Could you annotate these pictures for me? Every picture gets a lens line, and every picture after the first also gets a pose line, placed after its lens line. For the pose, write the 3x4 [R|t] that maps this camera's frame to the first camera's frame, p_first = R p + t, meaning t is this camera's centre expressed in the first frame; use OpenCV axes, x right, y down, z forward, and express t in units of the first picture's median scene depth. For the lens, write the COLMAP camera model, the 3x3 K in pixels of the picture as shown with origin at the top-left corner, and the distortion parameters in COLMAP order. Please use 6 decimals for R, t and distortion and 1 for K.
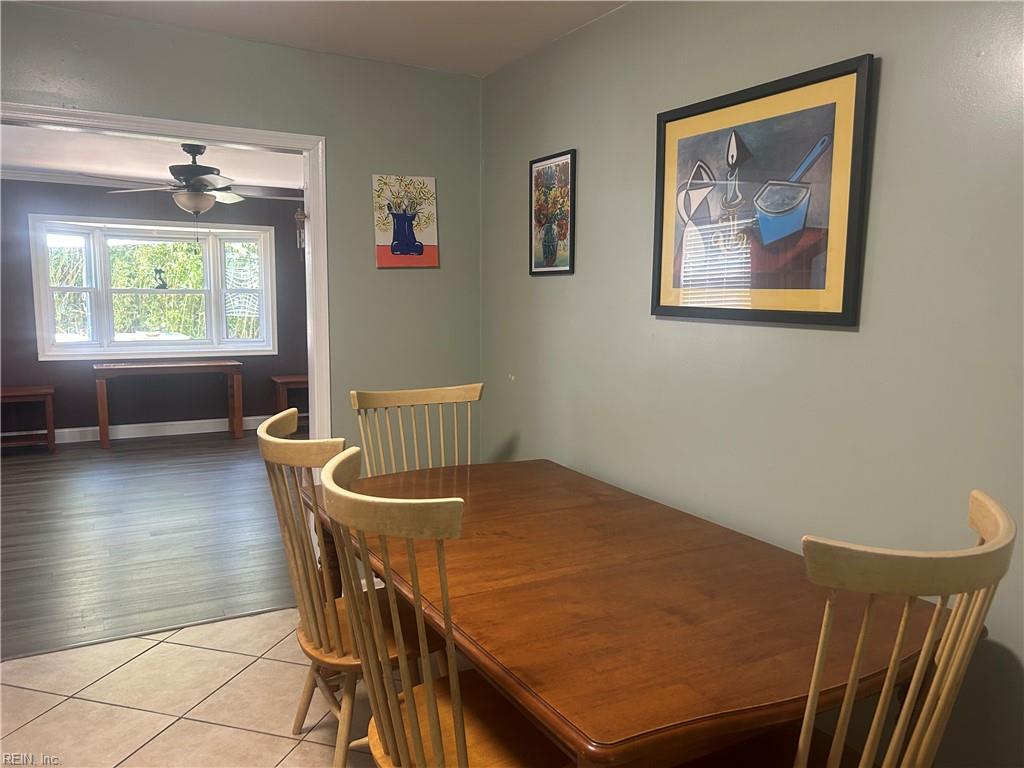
lens RADIAL K [[799.2, 0, 503.0], [0, 799.2, 383.0], [0, 0, 1]] dist [0.092345, -0.089526]
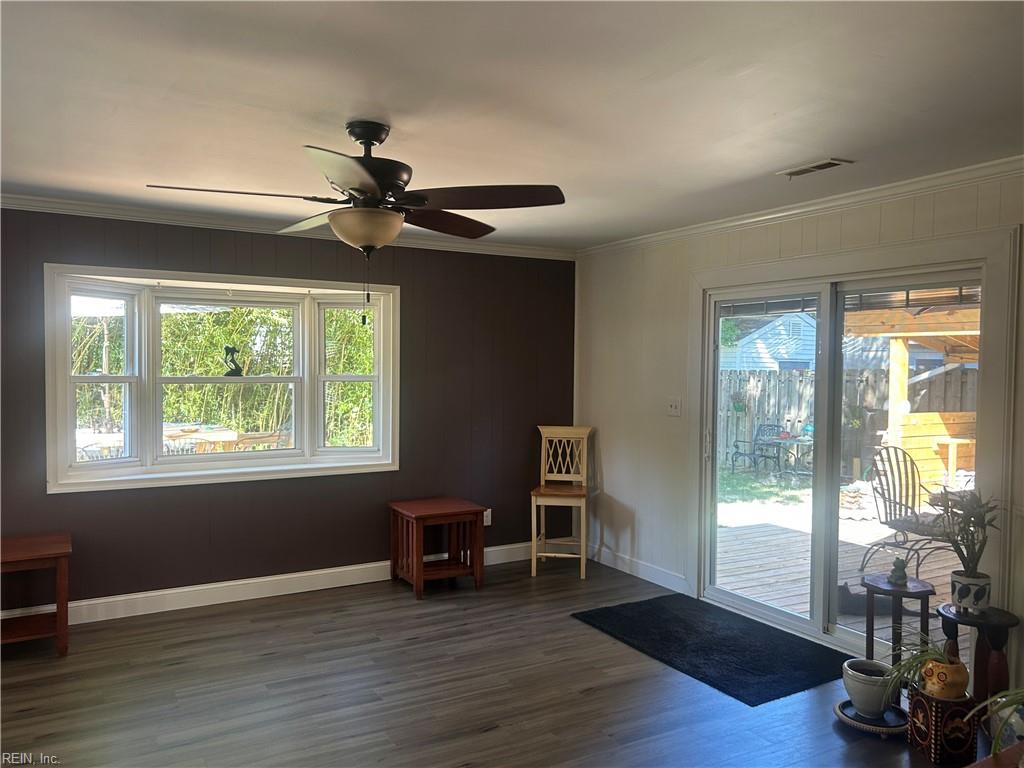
lens RADIAL K [[799.2, 0, 506.0], [0, 799.2, 375.3], [0, 0, 1]] dist [0.092345, -0.089526]
pose [[0.999931, -0.004776, 0.010700, -0.204639], [0.005788, 0.995300, -0.096664, -0.051154], [-0.010188, 0.096719, 0.995260, 0.331645]]
